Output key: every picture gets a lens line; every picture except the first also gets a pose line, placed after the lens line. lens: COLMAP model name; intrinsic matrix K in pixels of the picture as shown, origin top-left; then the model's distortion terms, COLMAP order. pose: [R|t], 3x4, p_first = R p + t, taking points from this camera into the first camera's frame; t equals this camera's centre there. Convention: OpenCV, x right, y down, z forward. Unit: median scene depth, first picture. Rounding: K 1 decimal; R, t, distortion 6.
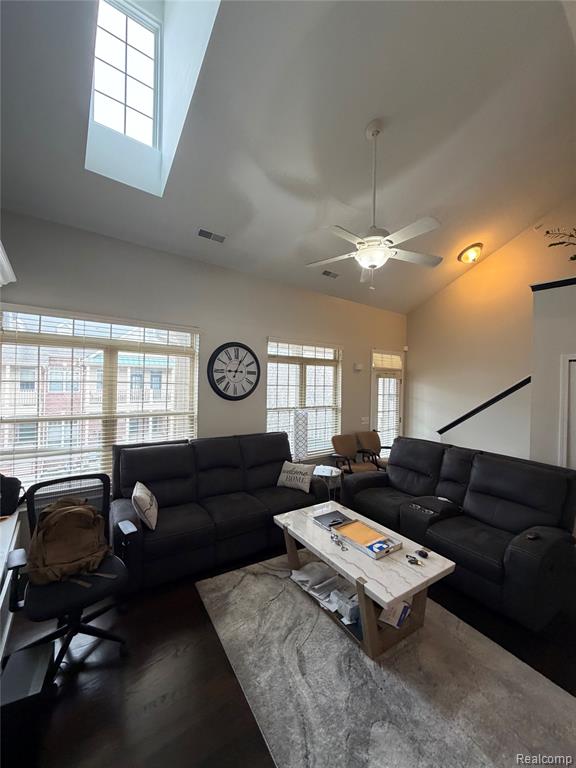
lens RADIAL K [[303.9, 0, 288.0], [0, 303.9, 384.0], [0, 0, 1]] dist [0.000527, 0.000096]
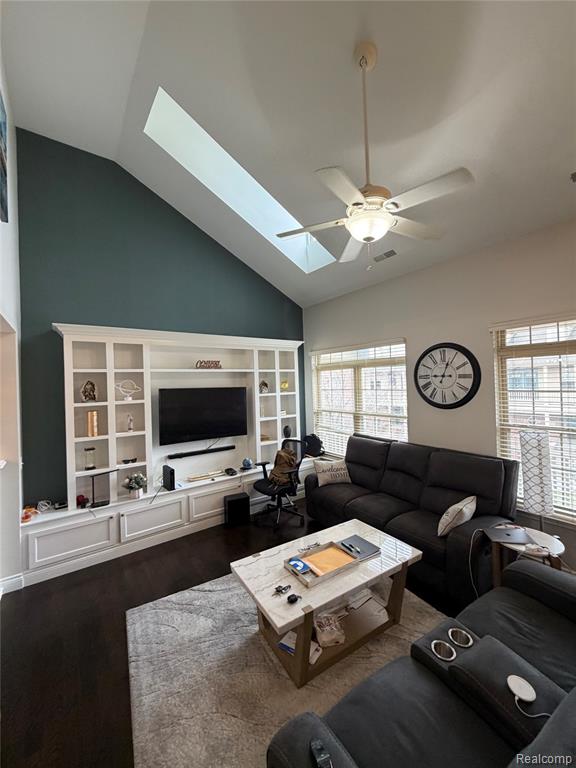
lens RADIAL K [[303.9, 0, 288.0], [0, 303.9, 384.0], [0, 0, 1]] dist [0.000527, 0.000096]
pose [[0.003202, -0.032811, -0.999456, 0.735750], [-0.004240, 0.999452, -0.032825, 0.013552], [0.999986, 0.004343, 0.003061, 0.559528]]
